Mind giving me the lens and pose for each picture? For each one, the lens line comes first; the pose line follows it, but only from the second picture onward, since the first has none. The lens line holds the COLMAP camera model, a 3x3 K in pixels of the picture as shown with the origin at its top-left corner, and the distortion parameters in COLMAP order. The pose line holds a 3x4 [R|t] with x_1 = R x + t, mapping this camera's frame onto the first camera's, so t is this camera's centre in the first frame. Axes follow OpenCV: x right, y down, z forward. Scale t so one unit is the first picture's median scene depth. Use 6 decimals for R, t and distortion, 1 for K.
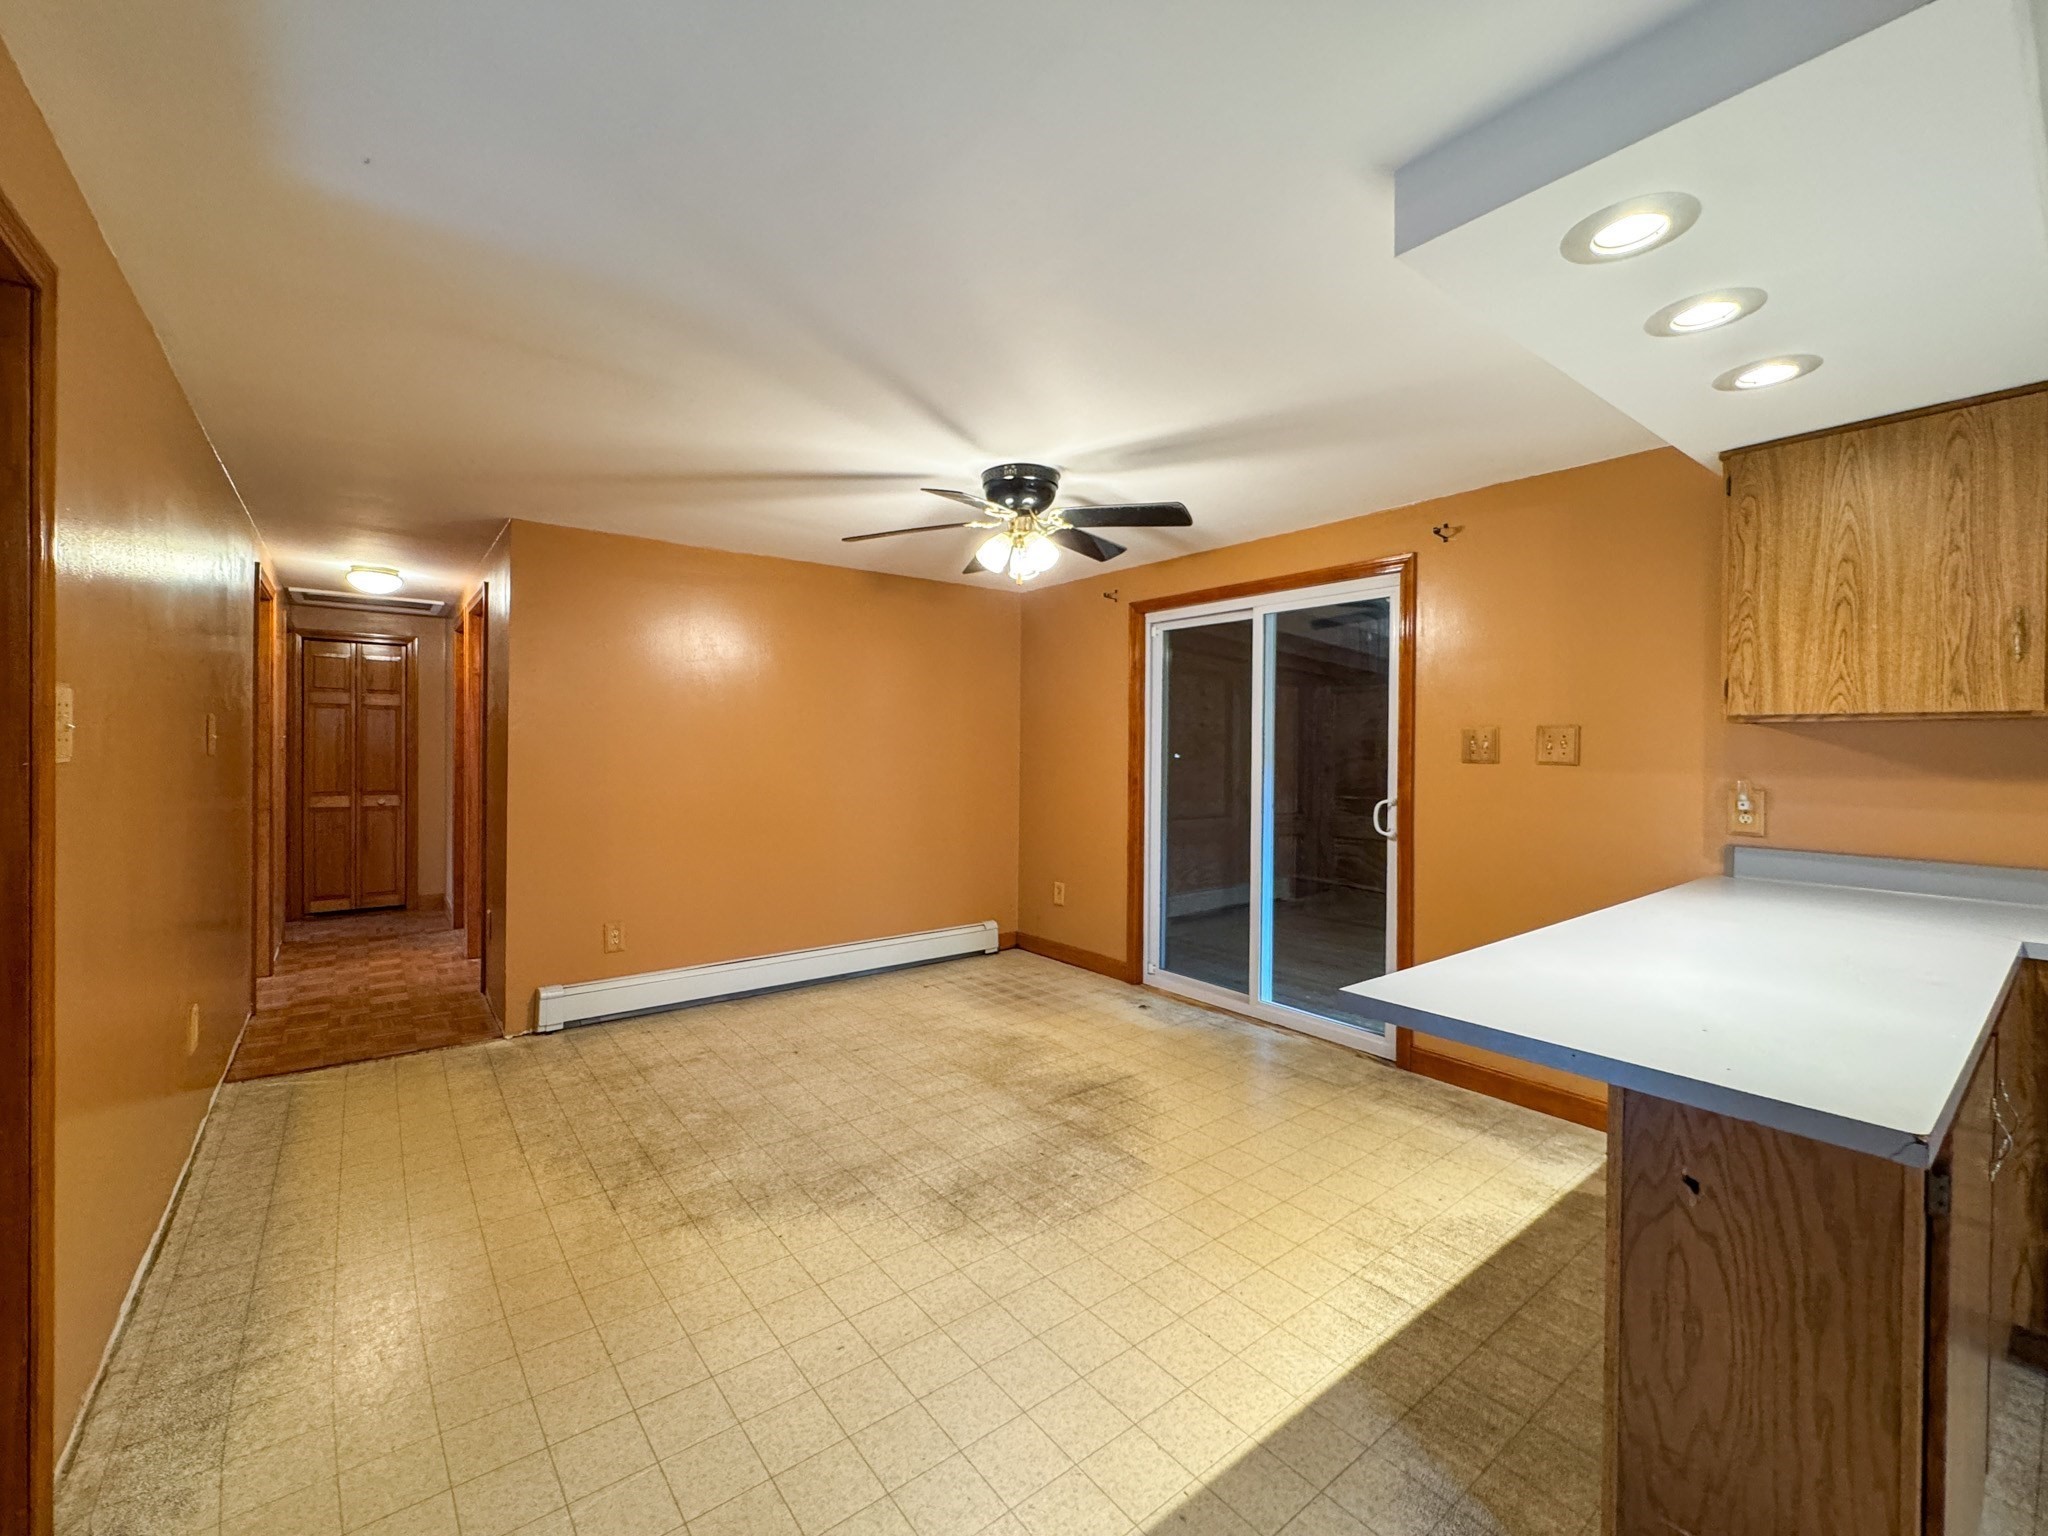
lens RADIAL K [[840.2, 0, 1010.6], [0, 840.2, 748.4], [0, 0, 1]] dist [-0.002609, -0.000059]
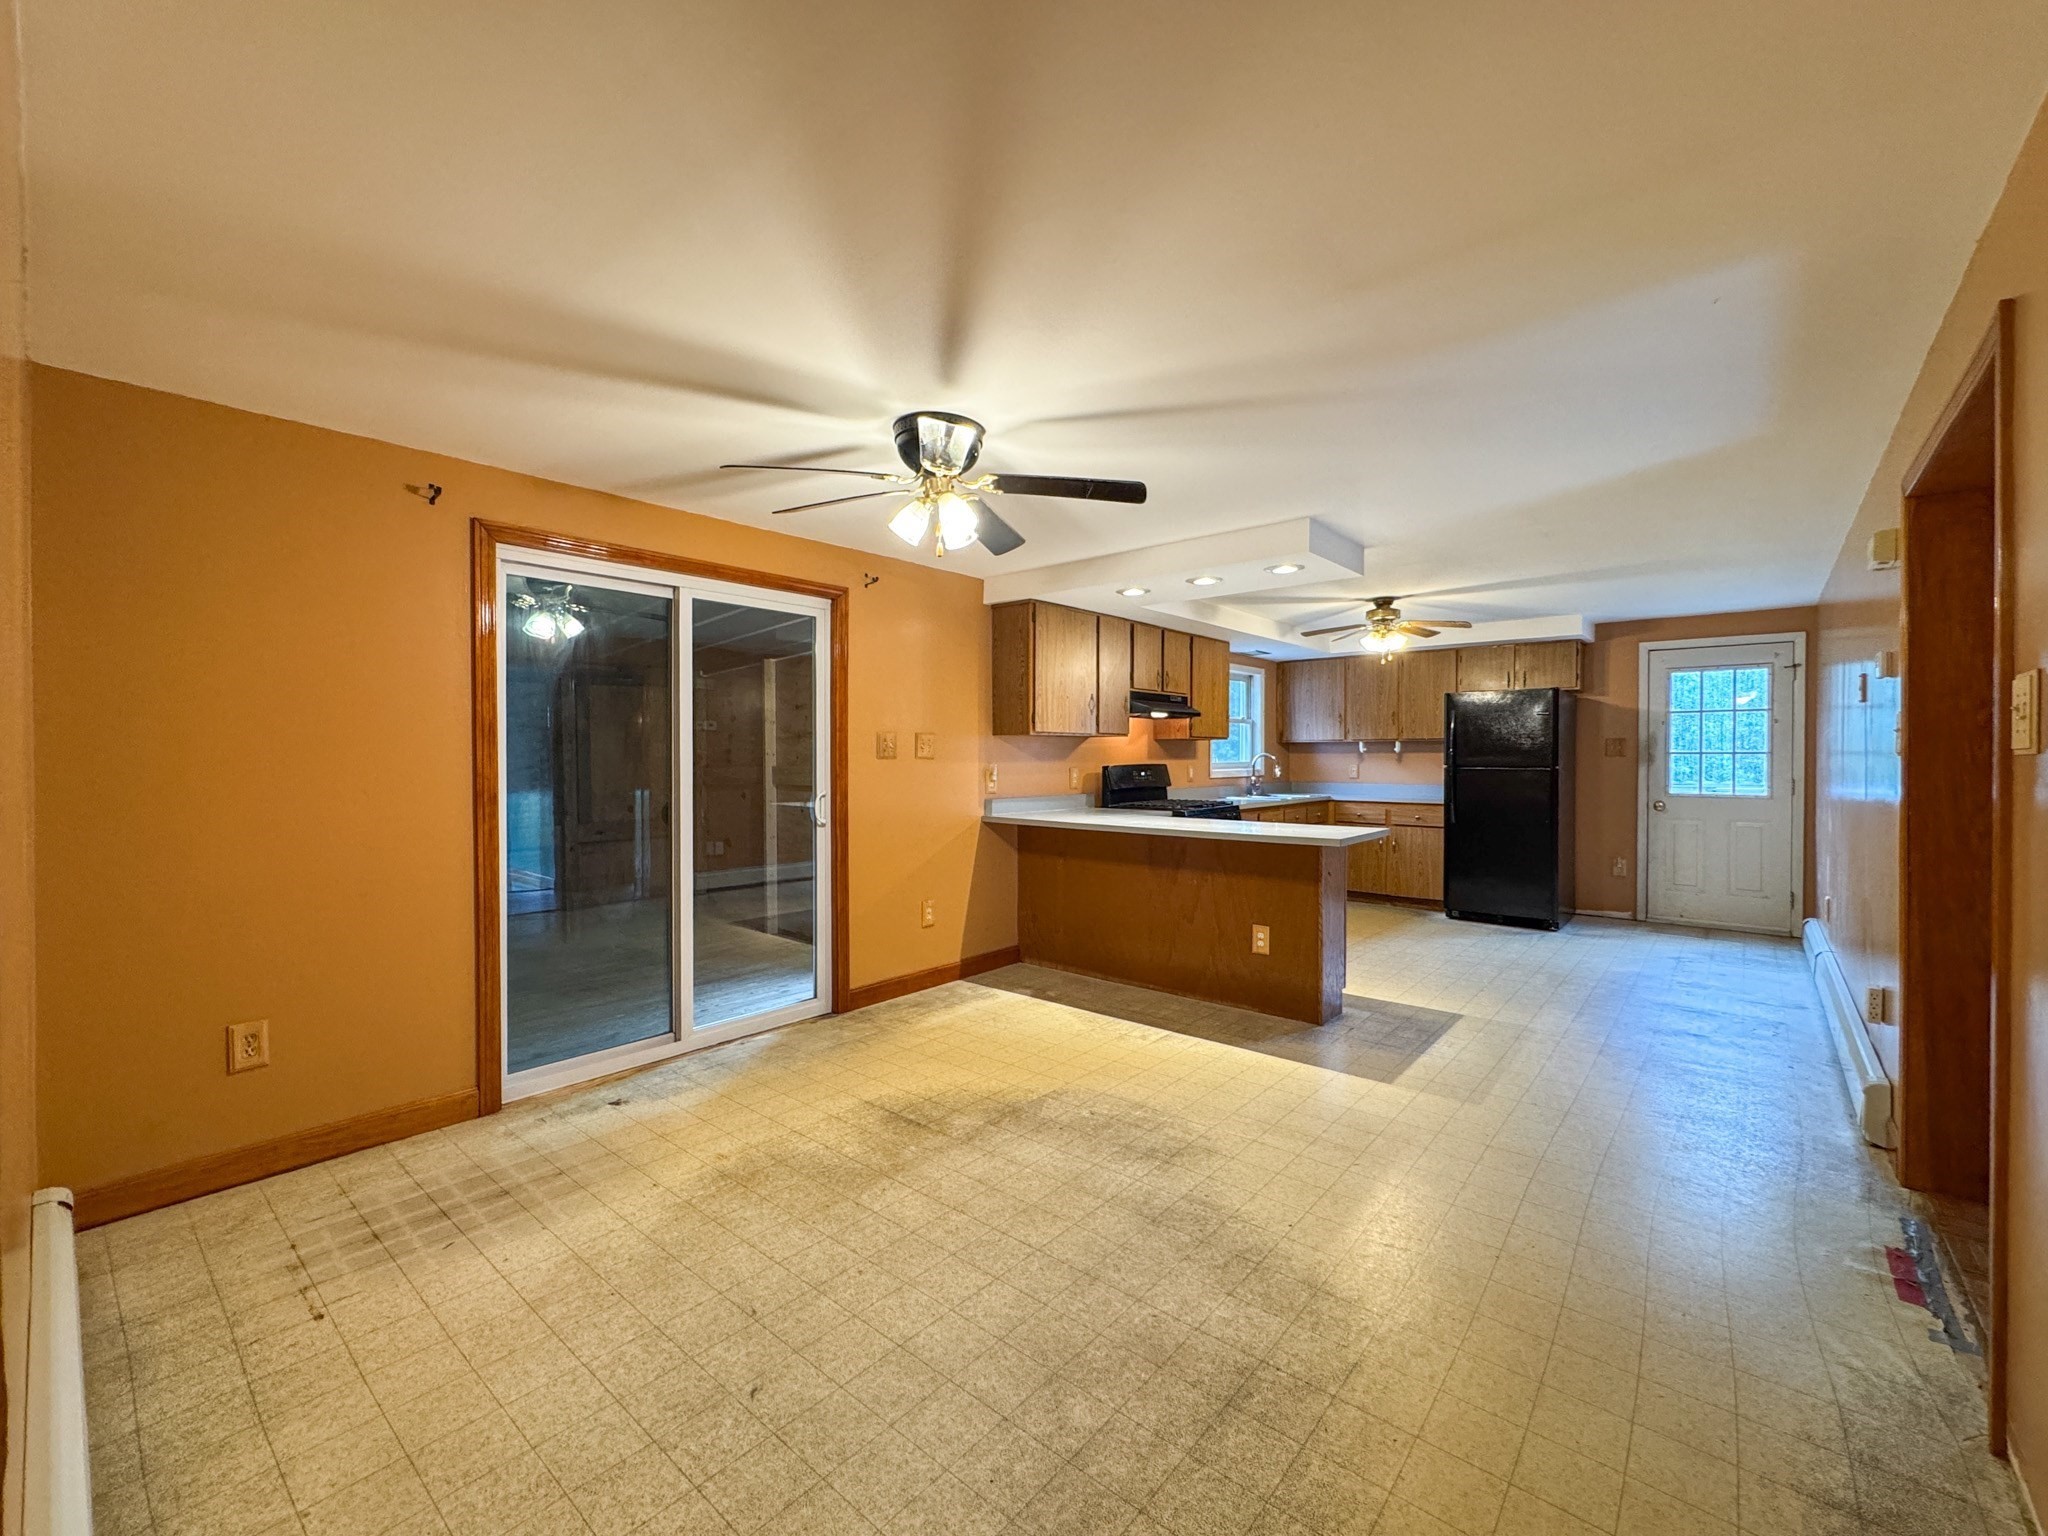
lens RADIAL K [[858.8, 0, 1032.1], [0, 858.8, 763.8], [0, 0, 1]] dist [-0.001736, 0.000006]
pose [[-0.218725, -0.014634, 0.975677, -0.775764], [0.002811, 0.999874, 0.015627, 0.004462], [-0.975783, 0.006161, -0.218656, 0.980545]]
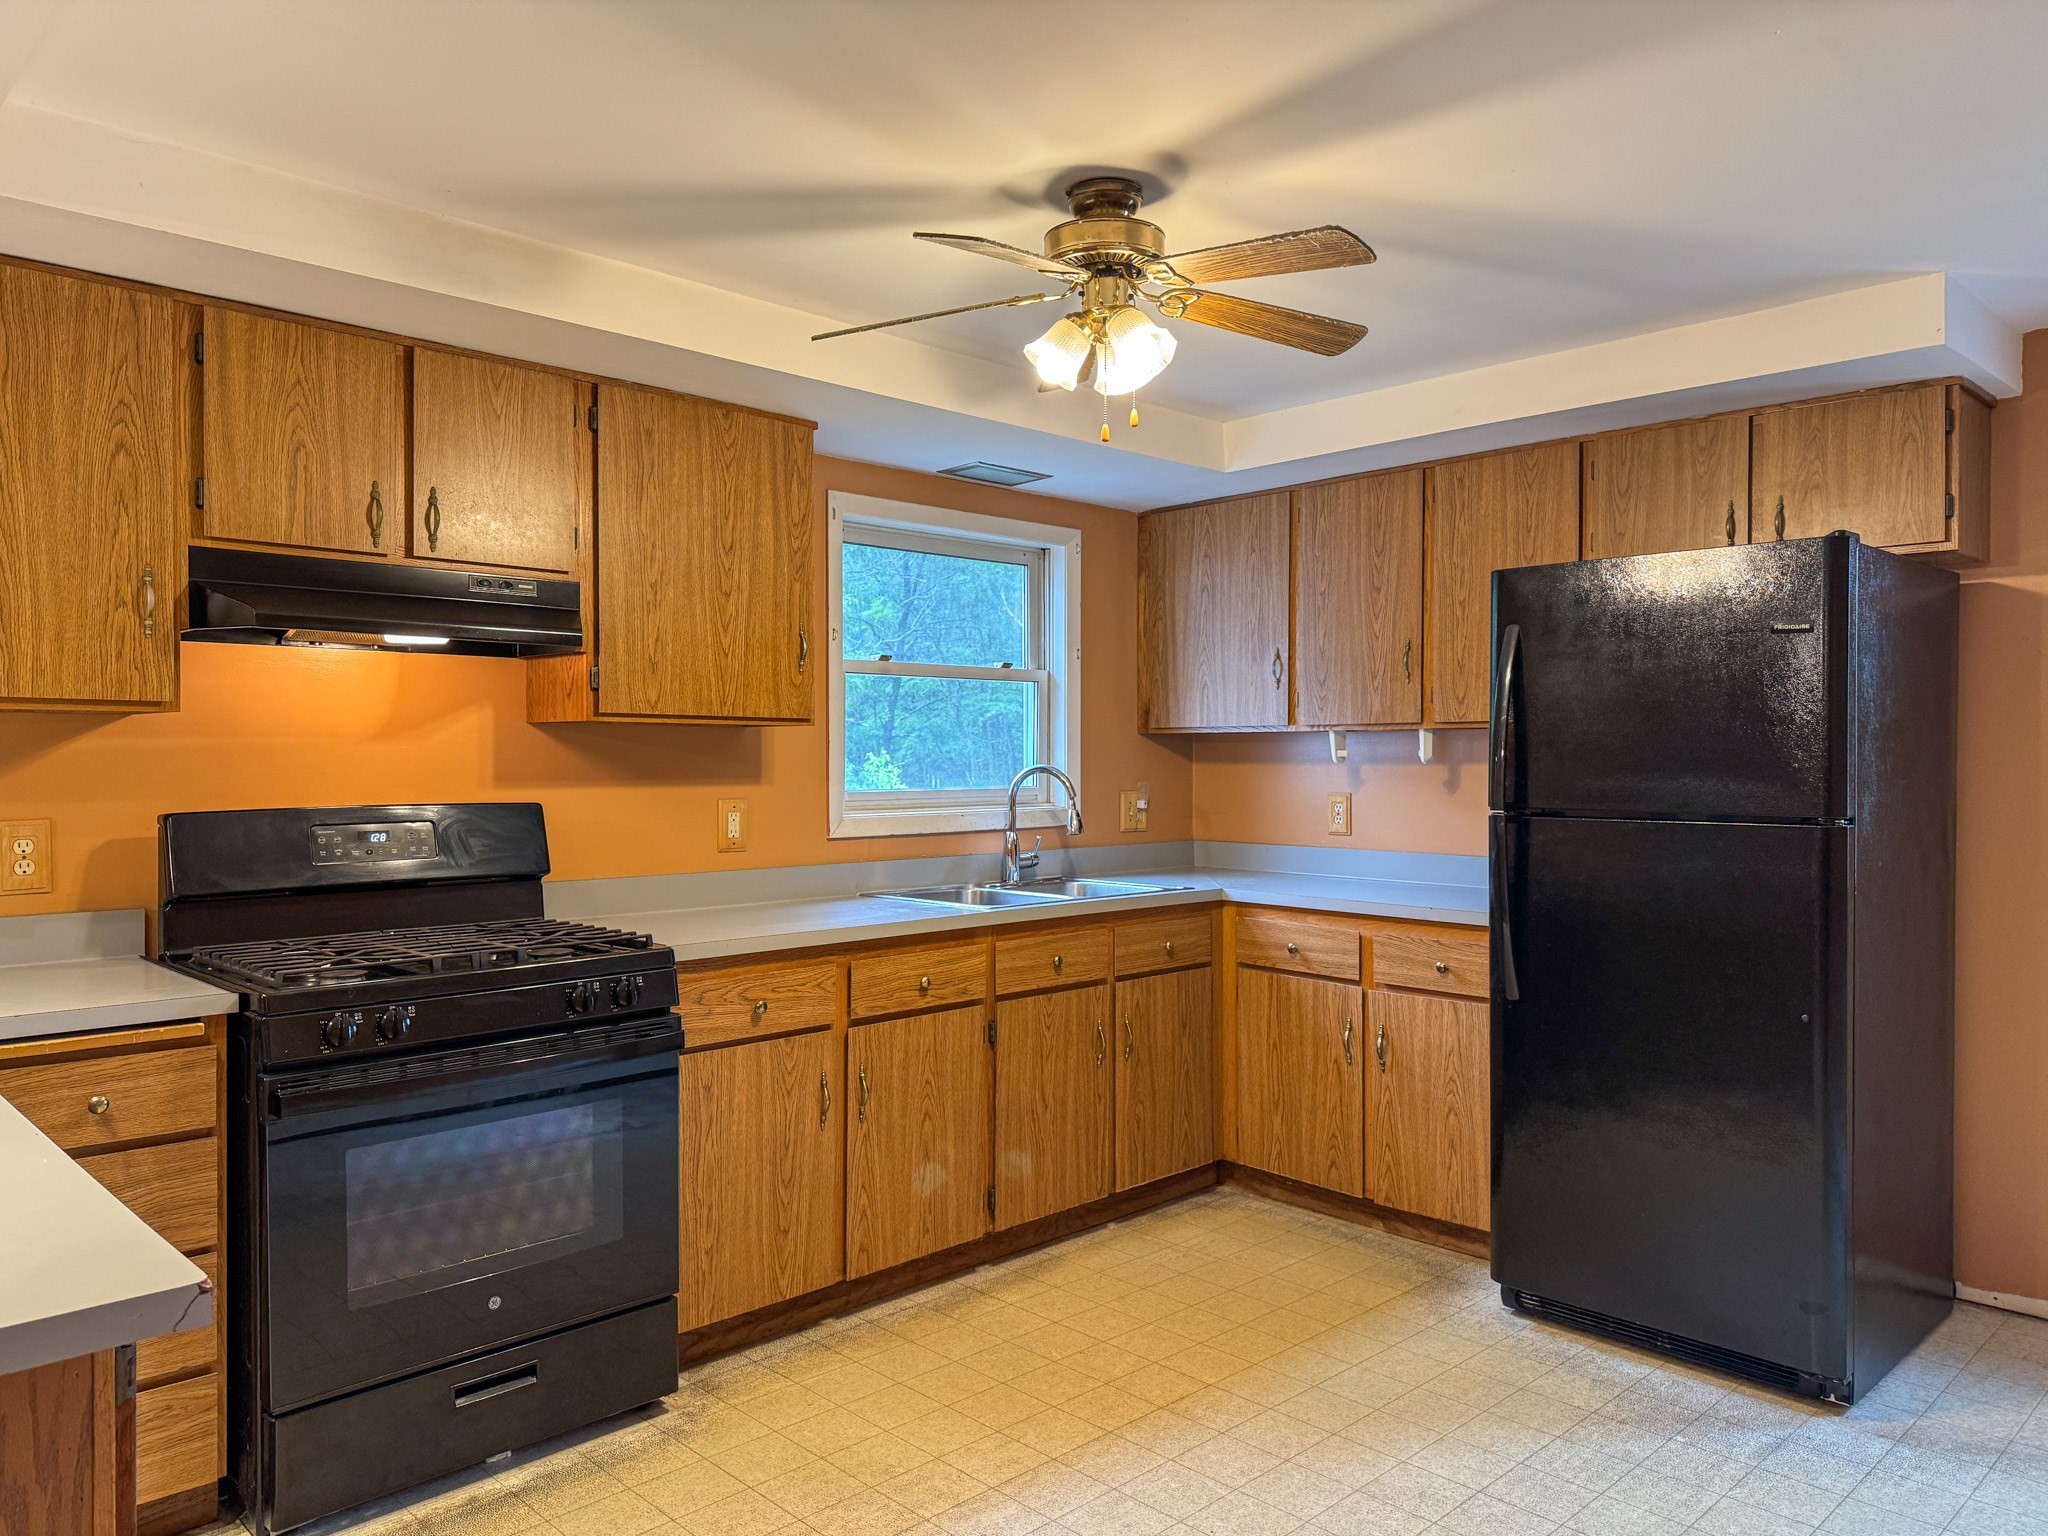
lens RADIAL K [[1436.3, 0, 1059.3], [0, 1436.3, 764.5], [0, 0, 1]] dist [0.103966, -0.143851]
pose [[-0.129701, -0.009707, 0.991506, -0.066522], [0.003169, 0.999943, 0.010204, 0.000597], [-0.991548, 0.004466, -0.129663, 0.103010]]
